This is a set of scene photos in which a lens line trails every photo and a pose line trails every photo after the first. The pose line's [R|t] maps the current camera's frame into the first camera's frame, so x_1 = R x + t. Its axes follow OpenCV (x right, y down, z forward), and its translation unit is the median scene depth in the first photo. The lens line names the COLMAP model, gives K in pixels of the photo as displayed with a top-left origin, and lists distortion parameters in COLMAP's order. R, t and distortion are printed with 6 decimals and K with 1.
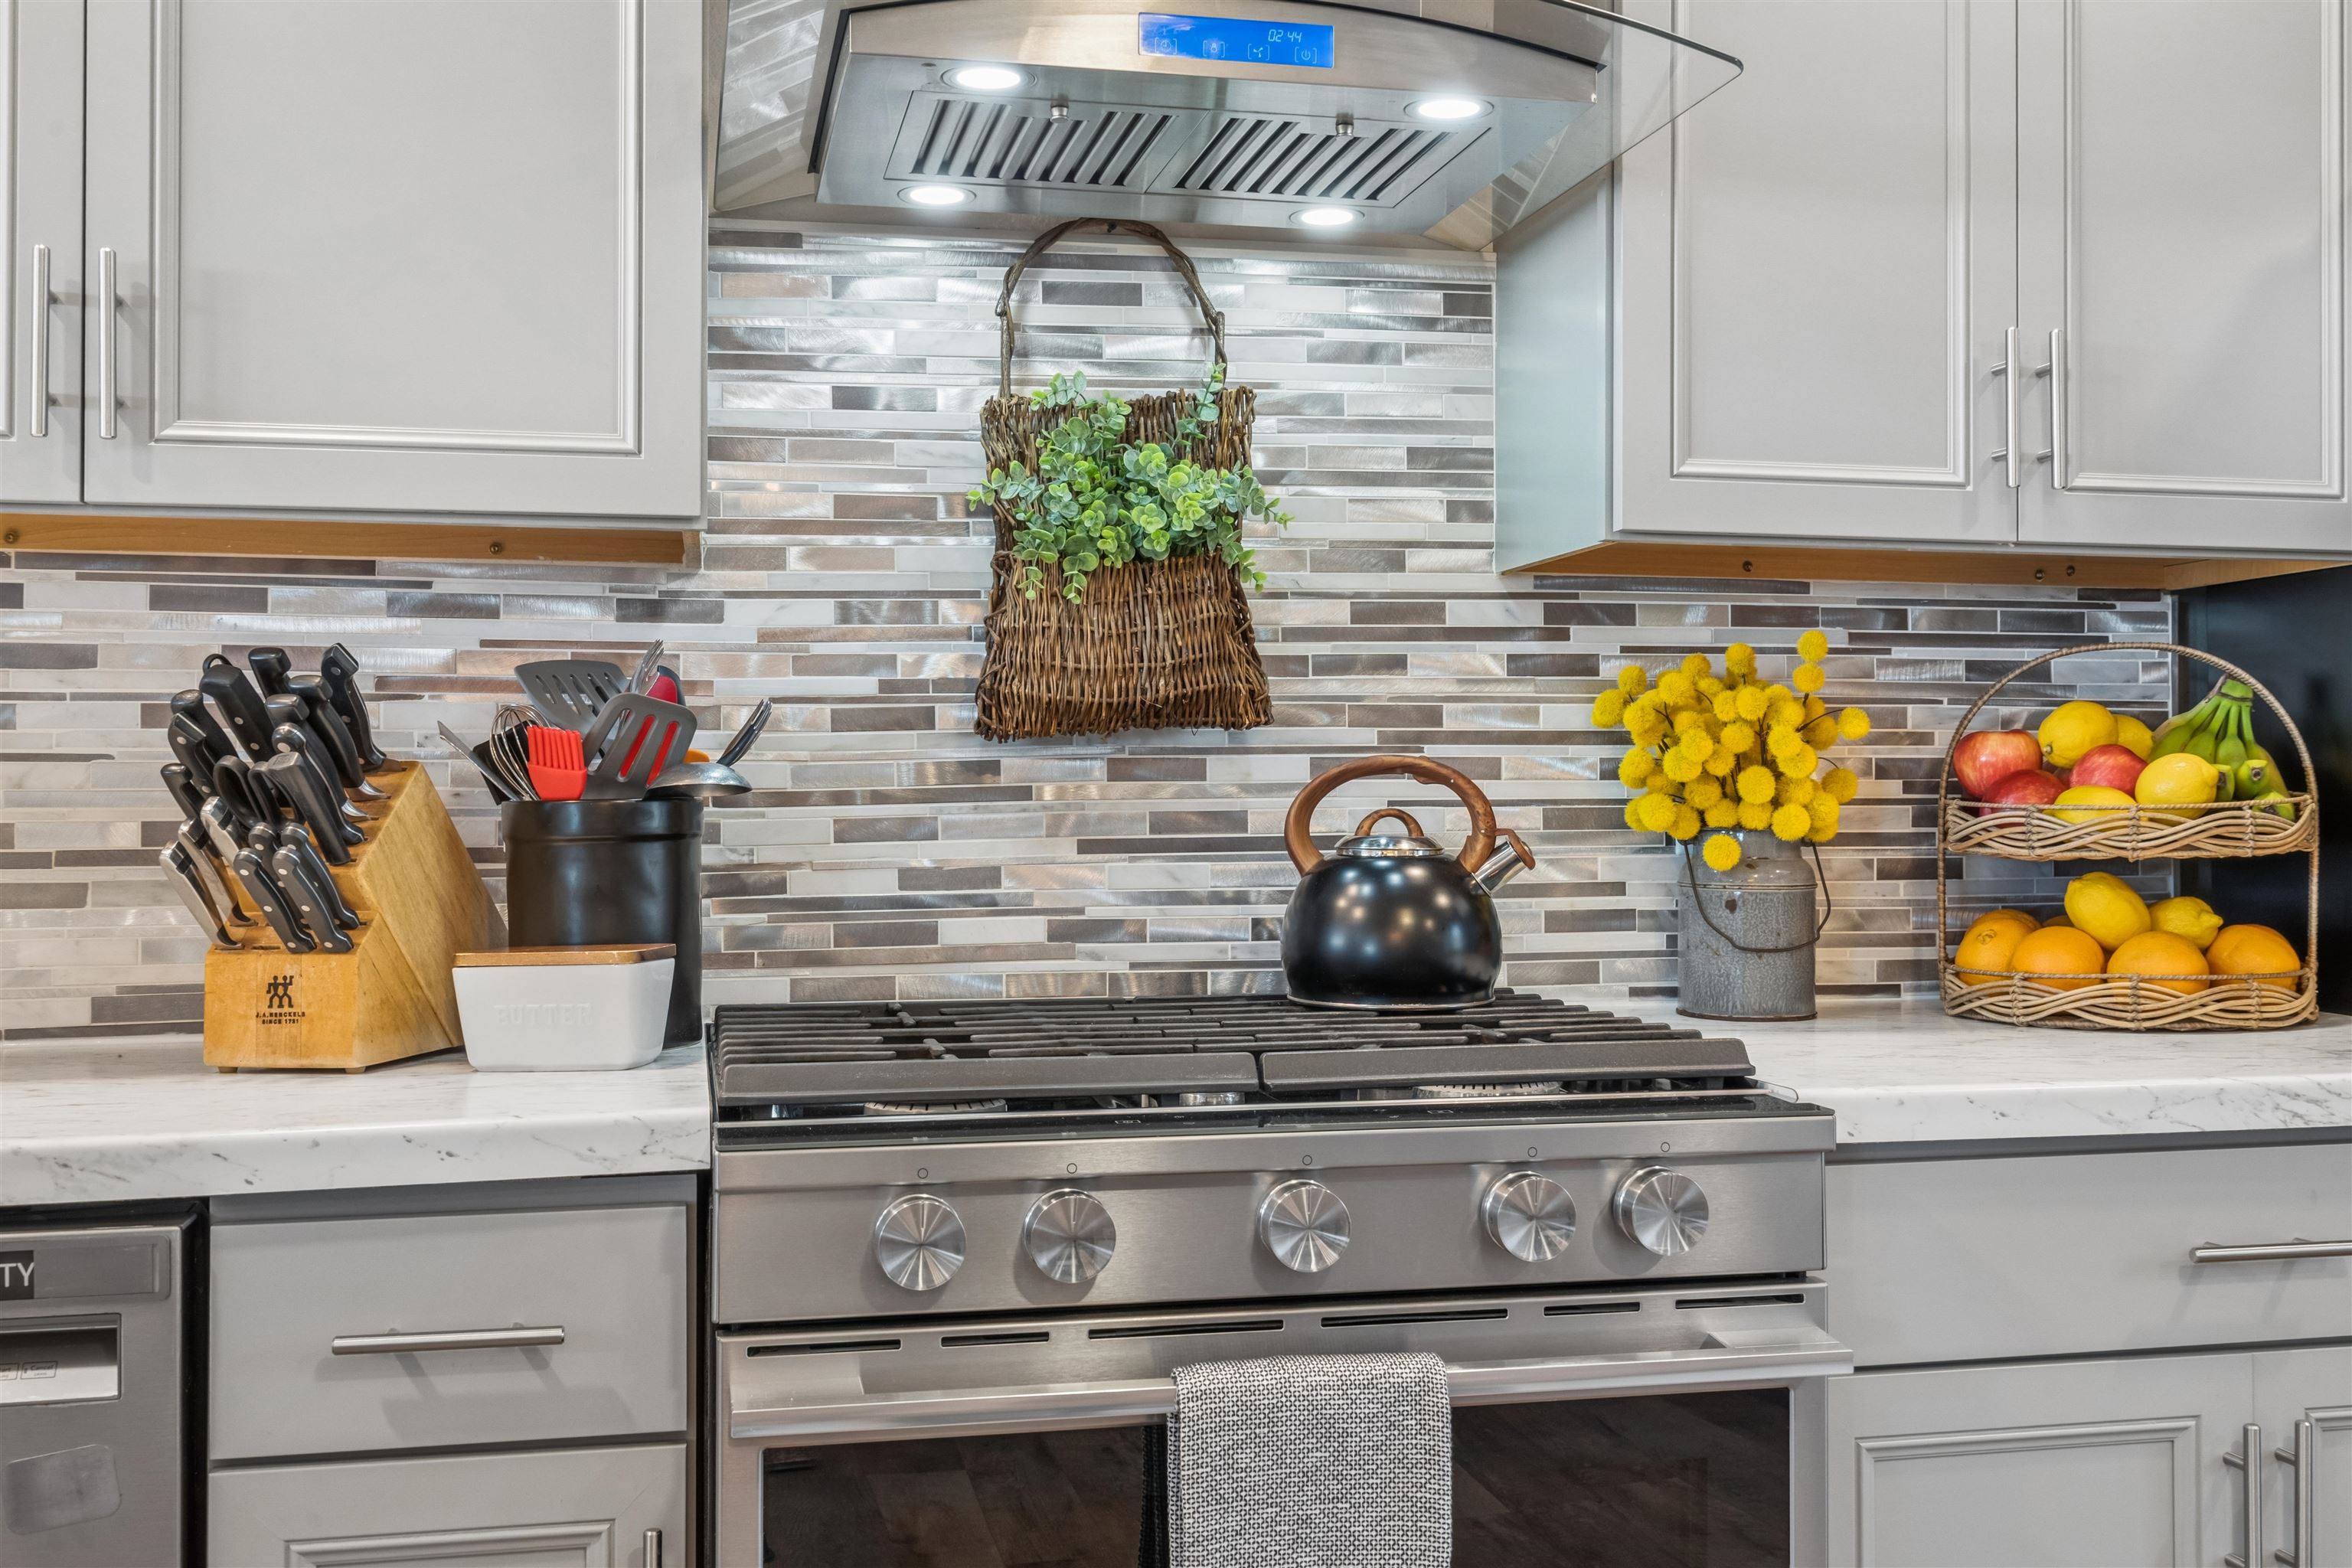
lens RADIAL K [[2297.5, 0, 1176.0], [0, 2297.5, 784.0], [0, 0, 1]] dist [-0.000685, -0.001647]
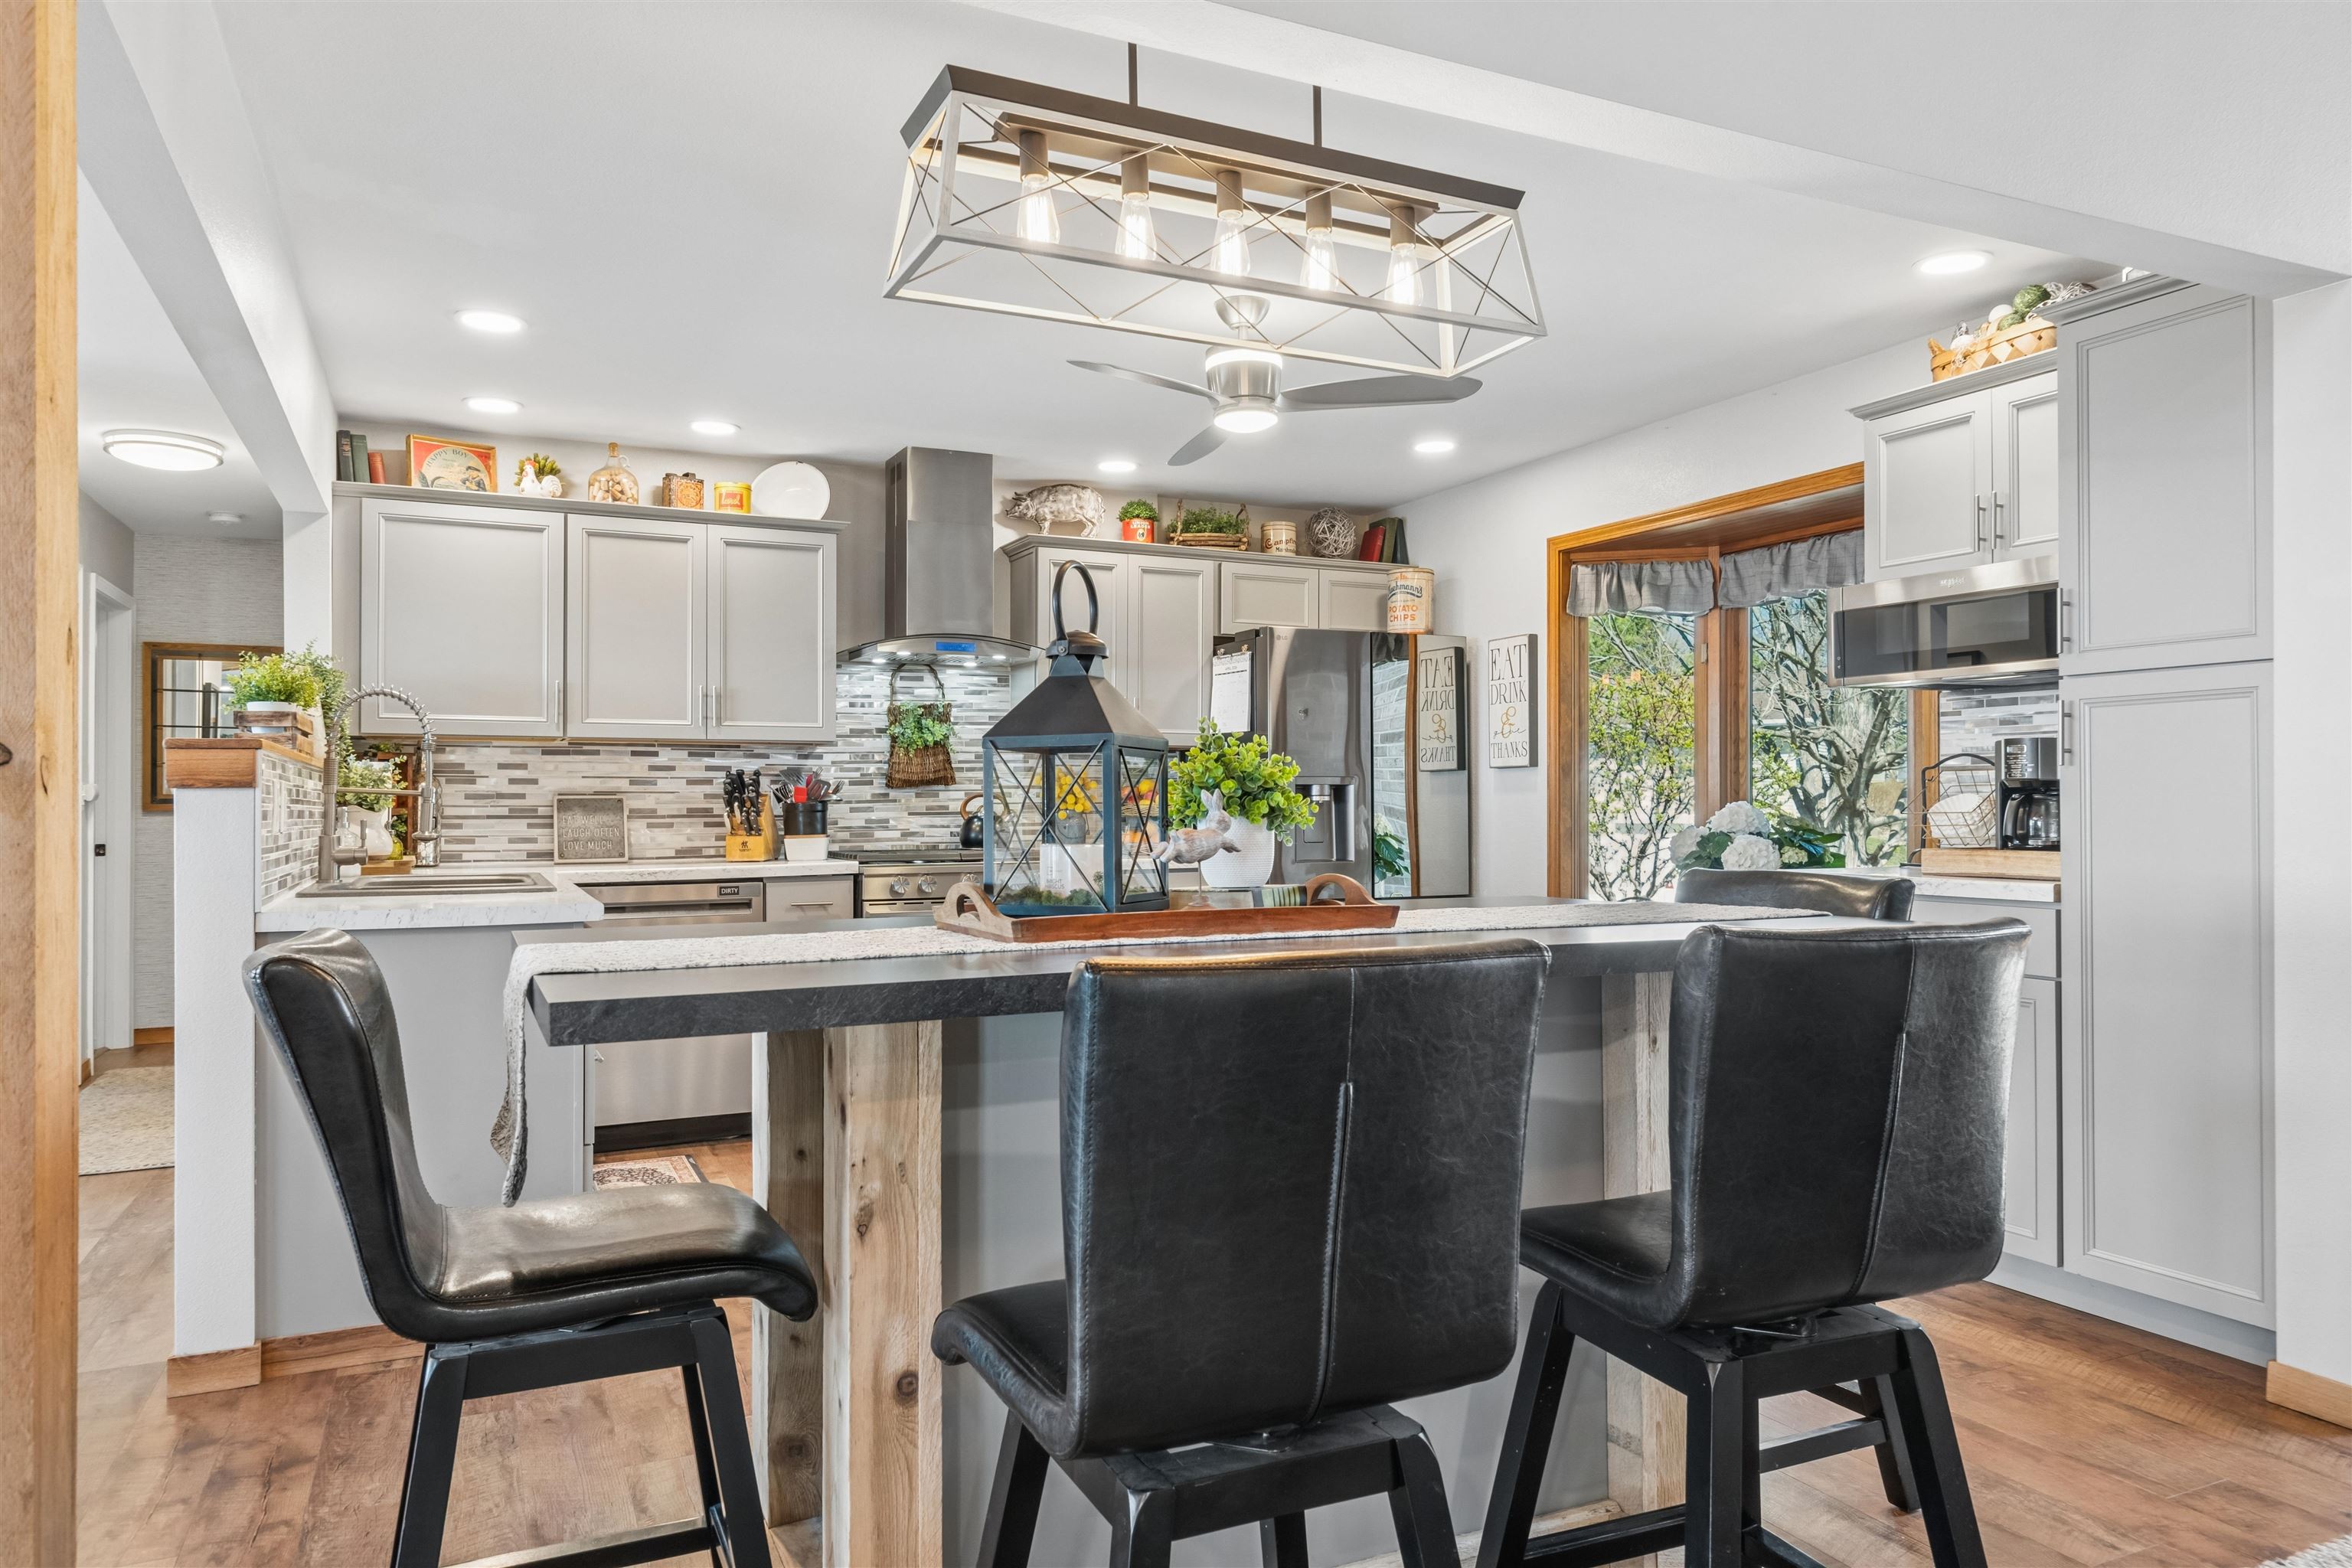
lens RADIAL K [[1533.3, 0, 1176.0], [0, 1533.3, 784.0], [0, 0, 1]] dist [0.005003, 0.002959]
pose [[0.974022, 0.003613, 0.226424, -0.201876], [-0.002867, 0.999989, -0.003621, -0.018158], [-0.226435, 0.002878, 0.974022, -1.820743]]
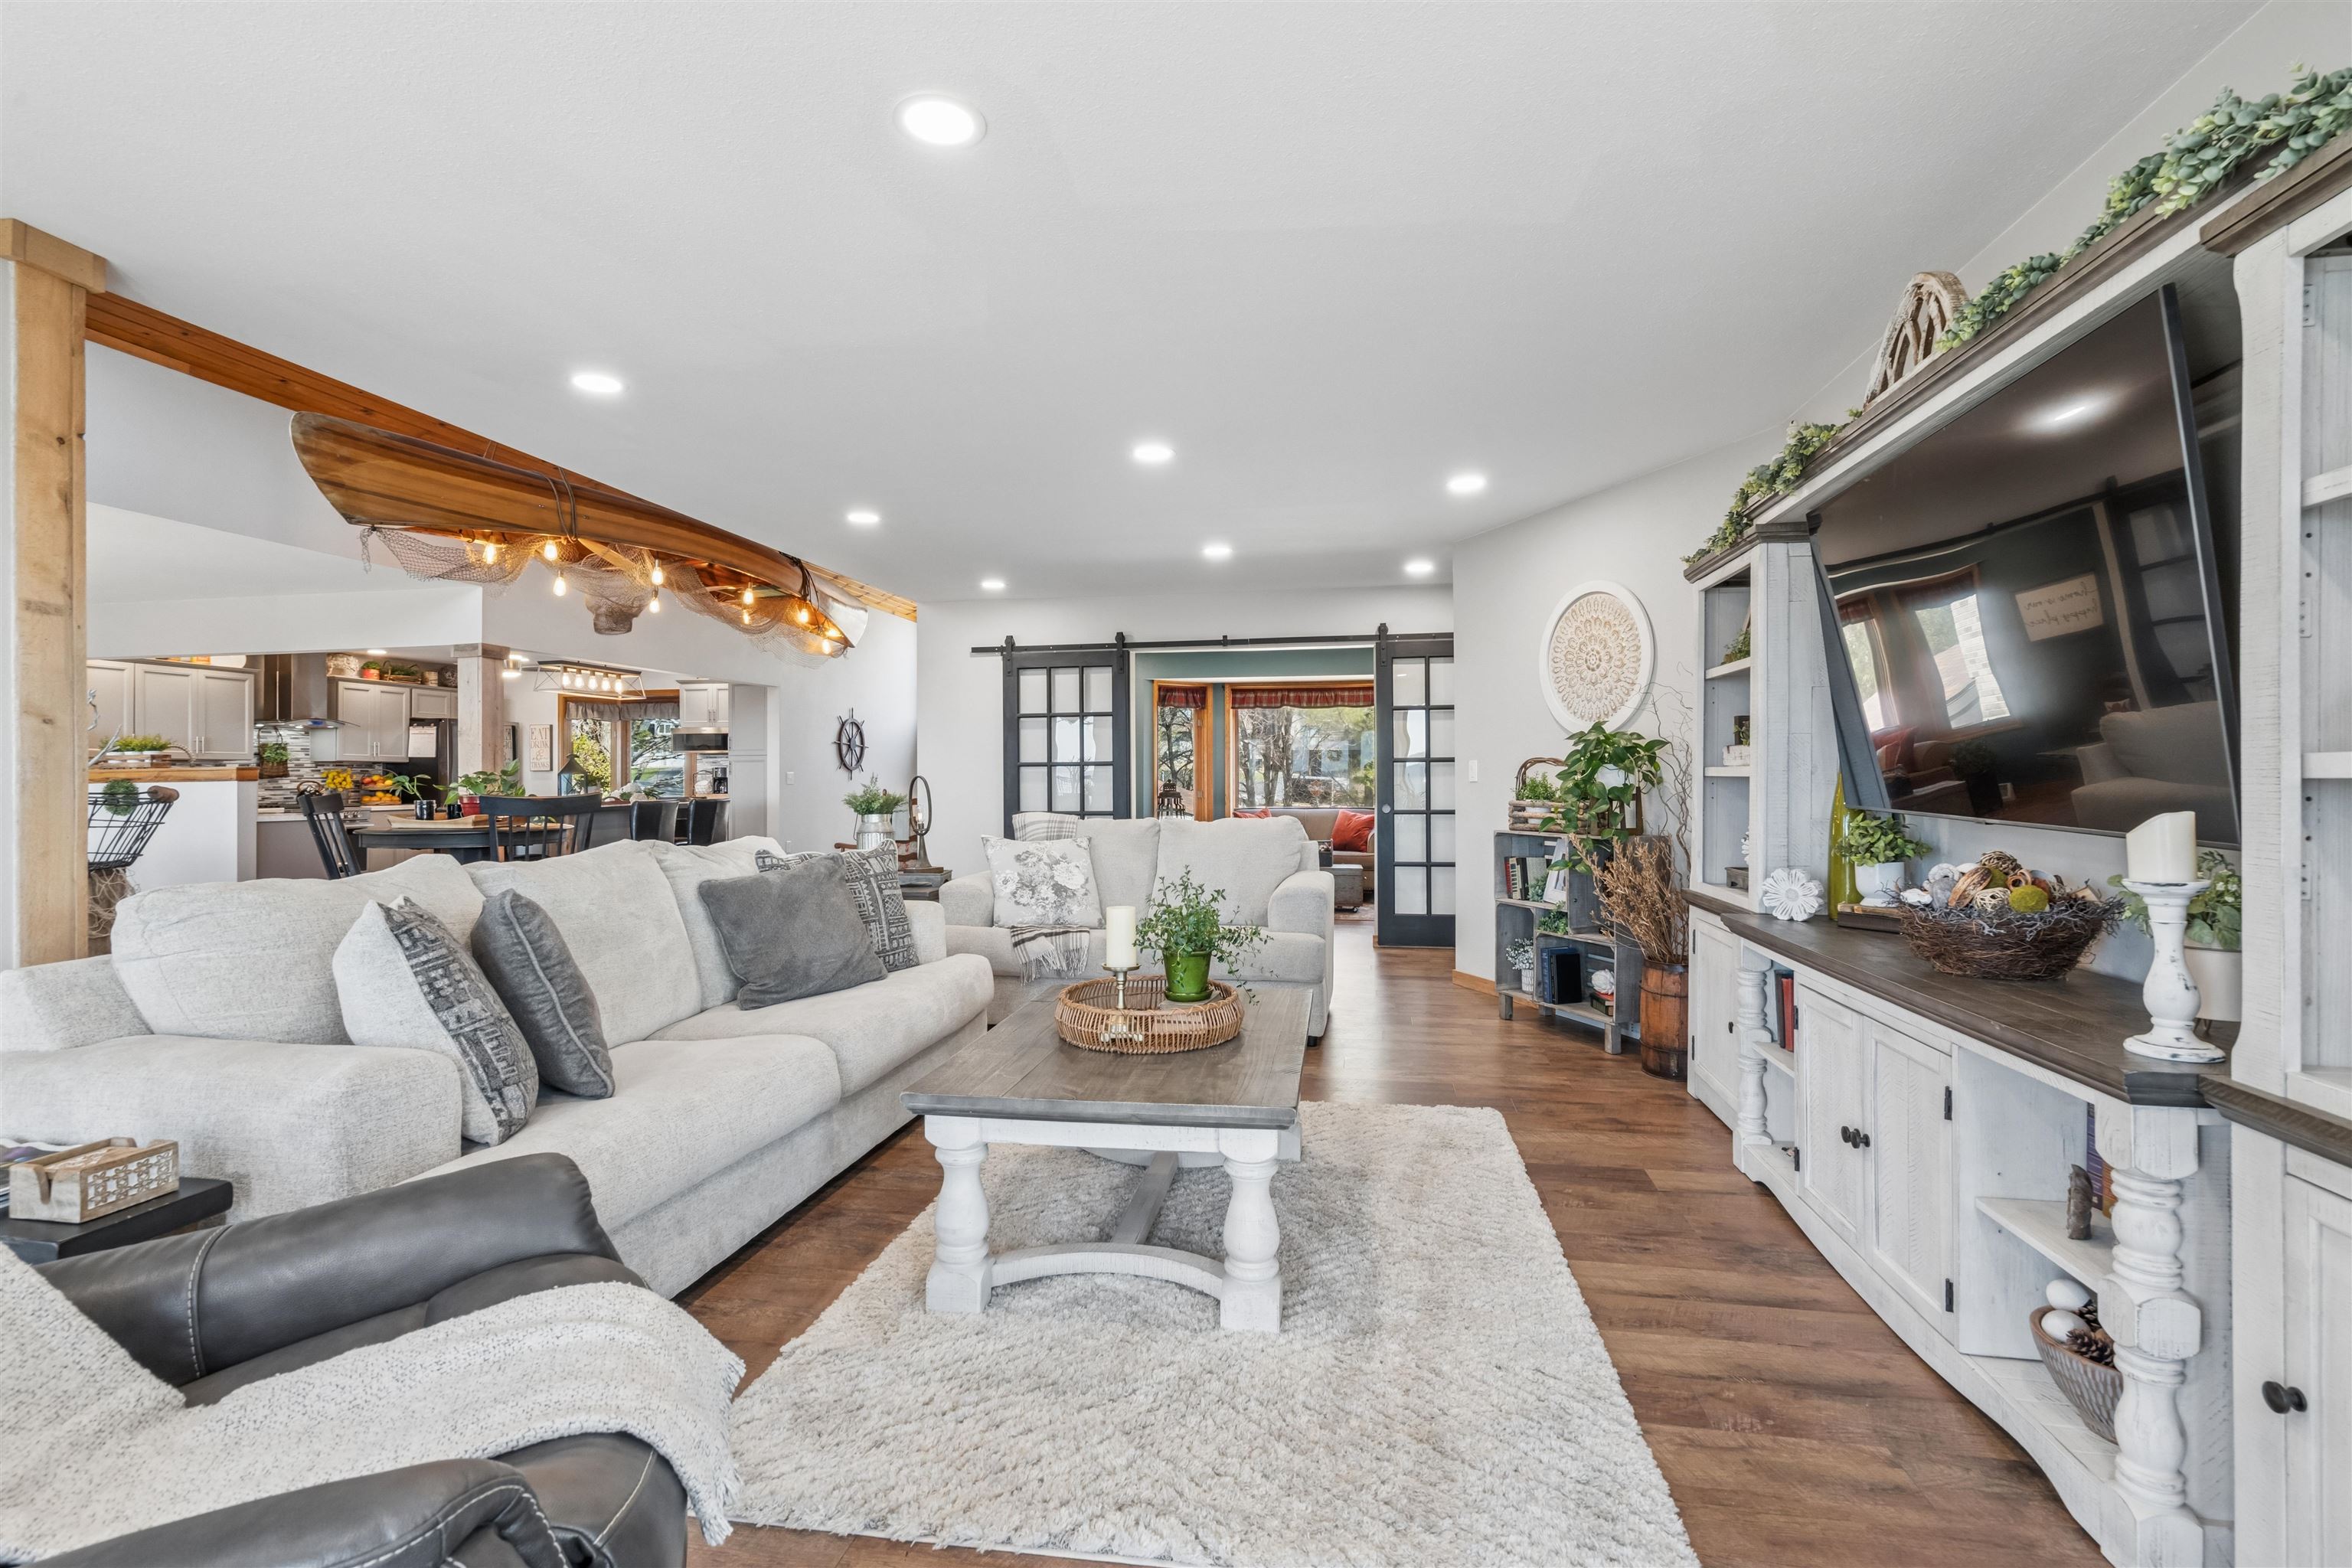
lens RADIAL K [[1051.4, 0, 1176.0], [0, 1051.4, 784.0], [0, 0, 1]] dist [-0.001910, -0.000383]
pose [[0.384172, -0.001151, 0.923261, -2.686915], [-0.003358, 0.999991, 0.002643, -0.020863], [-0.923256, -0.004115, 0.384164, -4.302648]]
